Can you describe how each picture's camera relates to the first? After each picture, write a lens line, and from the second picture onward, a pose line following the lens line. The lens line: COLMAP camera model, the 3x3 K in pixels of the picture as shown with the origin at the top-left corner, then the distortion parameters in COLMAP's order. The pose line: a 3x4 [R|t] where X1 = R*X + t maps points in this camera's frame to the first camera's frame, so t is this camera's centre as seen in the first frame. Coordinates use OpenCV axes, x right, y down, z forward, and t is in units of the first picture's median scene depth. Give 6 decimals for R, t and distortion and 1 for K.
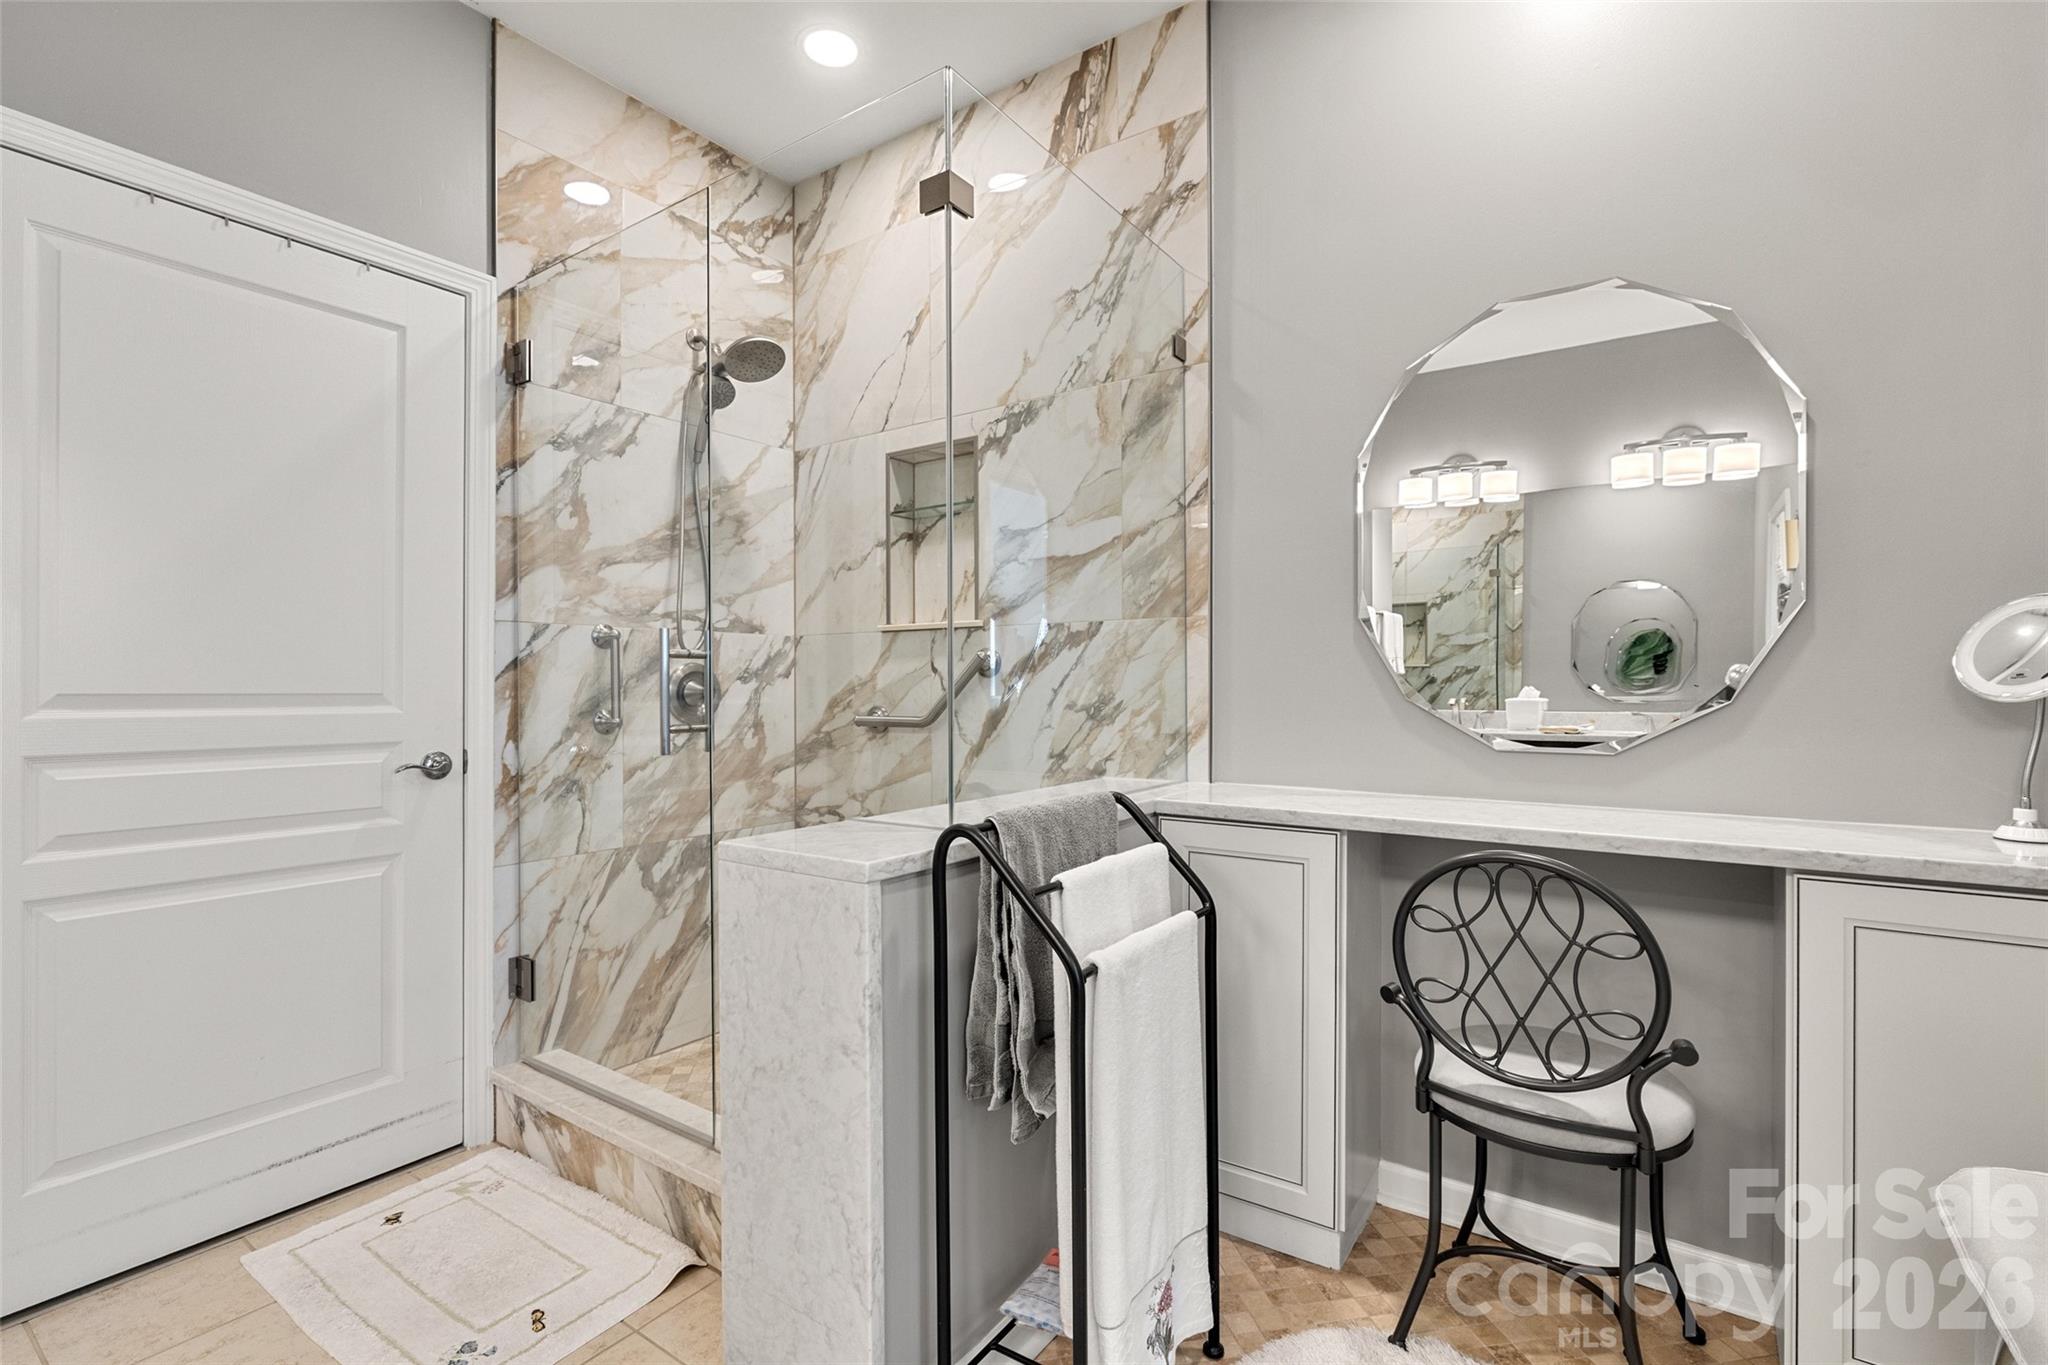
lens RADIAL K [[924.7, 0, 1012.5], [0, 924.7, 686.6], [0, 0, 1]] dist [-0.002781, -0.000324]
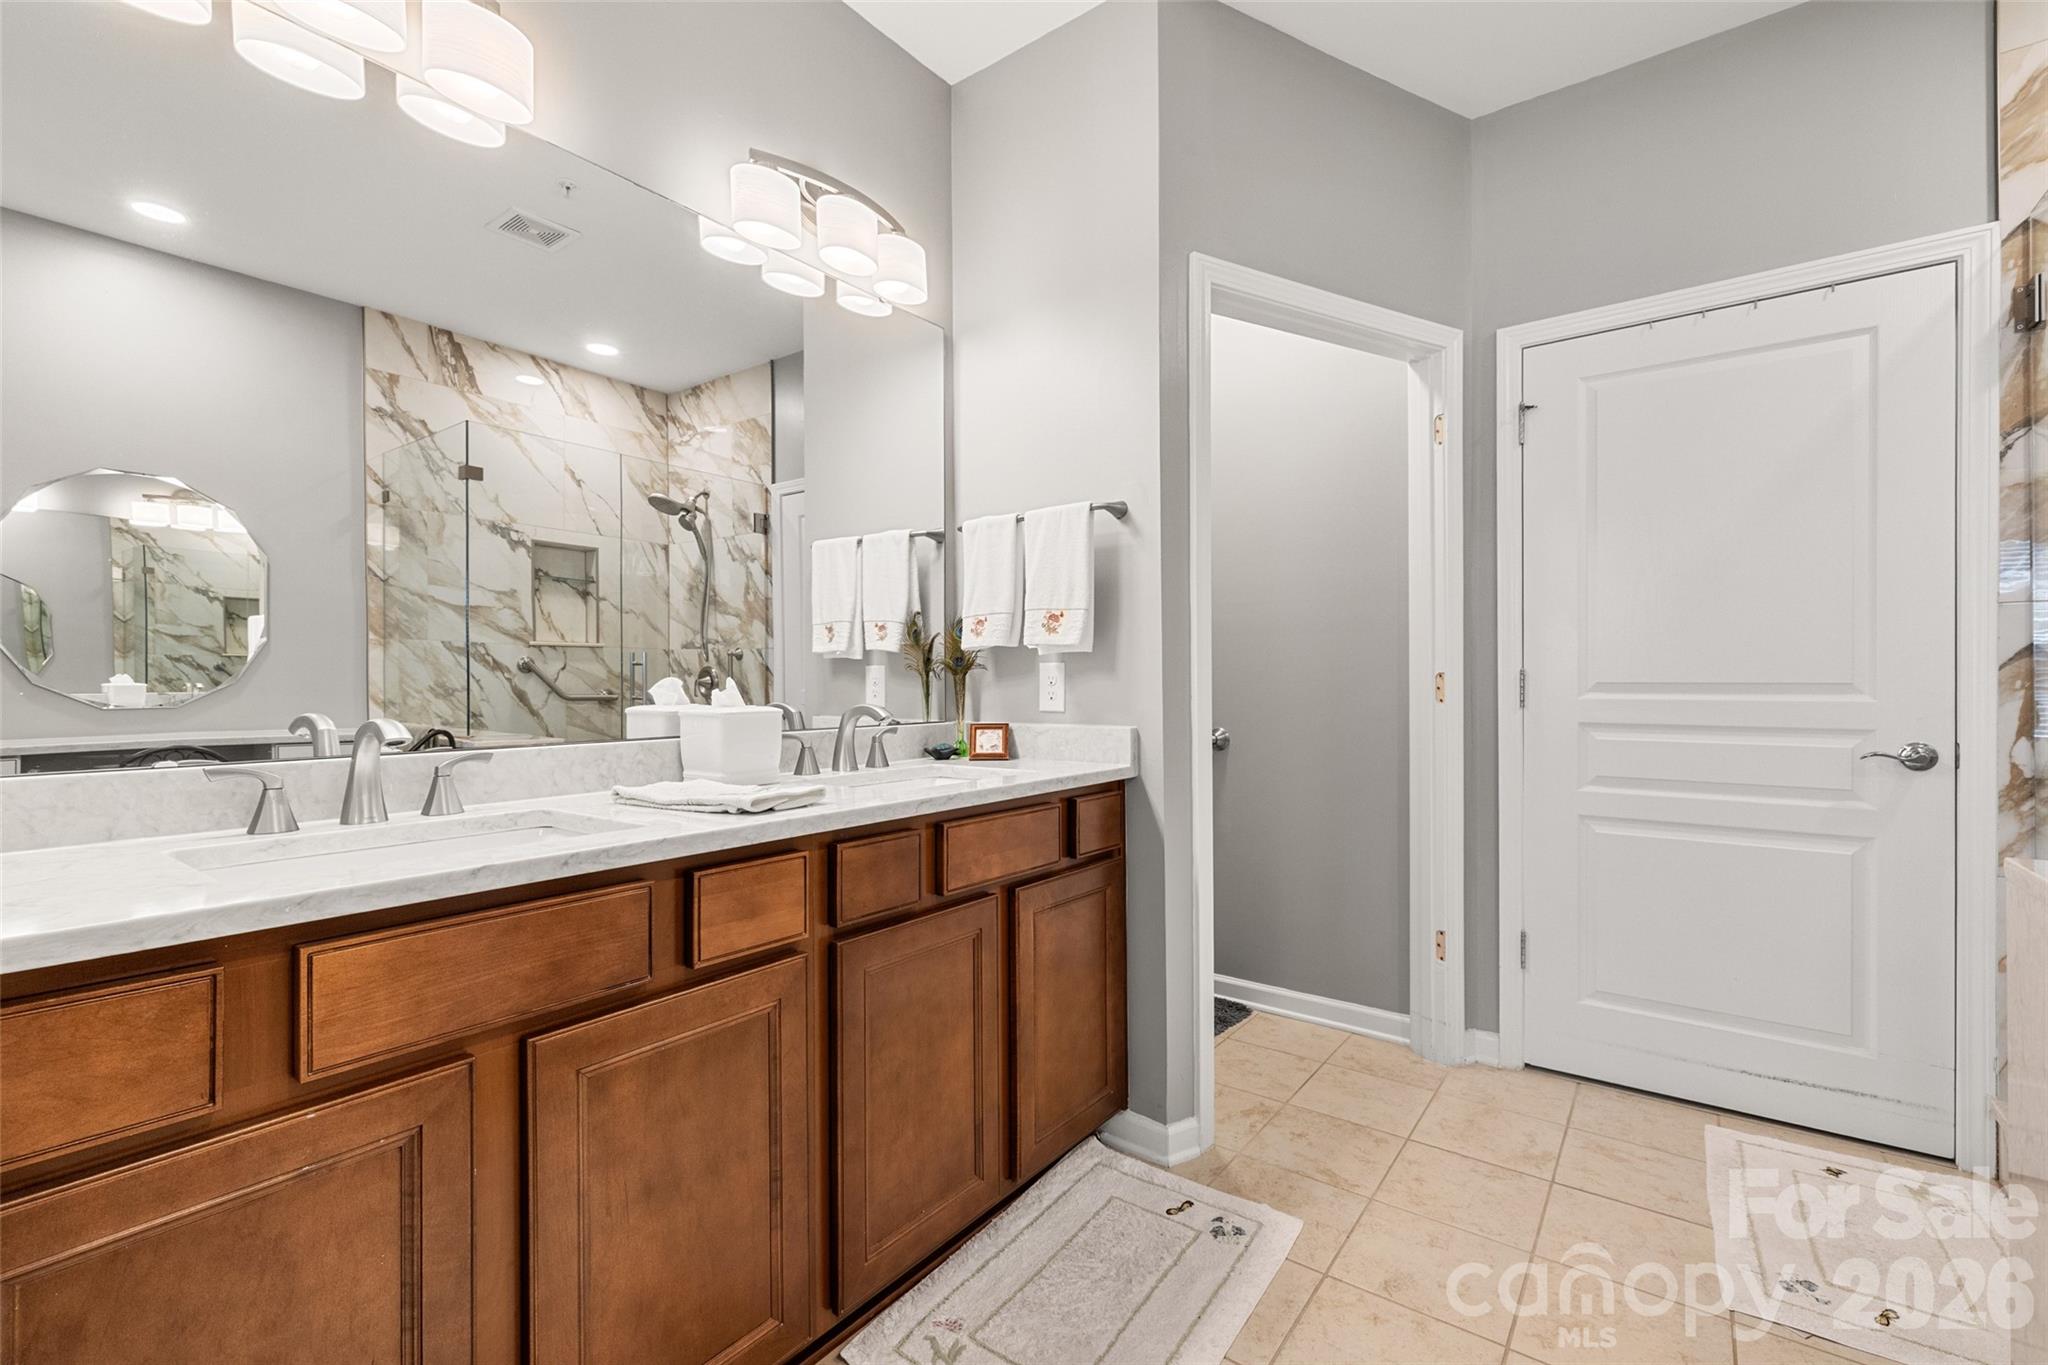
lens RADIAL K [[871.2, 0, 1022.4], [0, 871.2, 682.9], [0, 0, 1]] dist [0.004973, 0.000410]
pose [[-0.033827, 0.003320, -0.999422, 0.333924], [0.002626, 0.999991, 0.003233, 0.001207], [0.999424, -0.002516, -0.033835, 0.079390]]
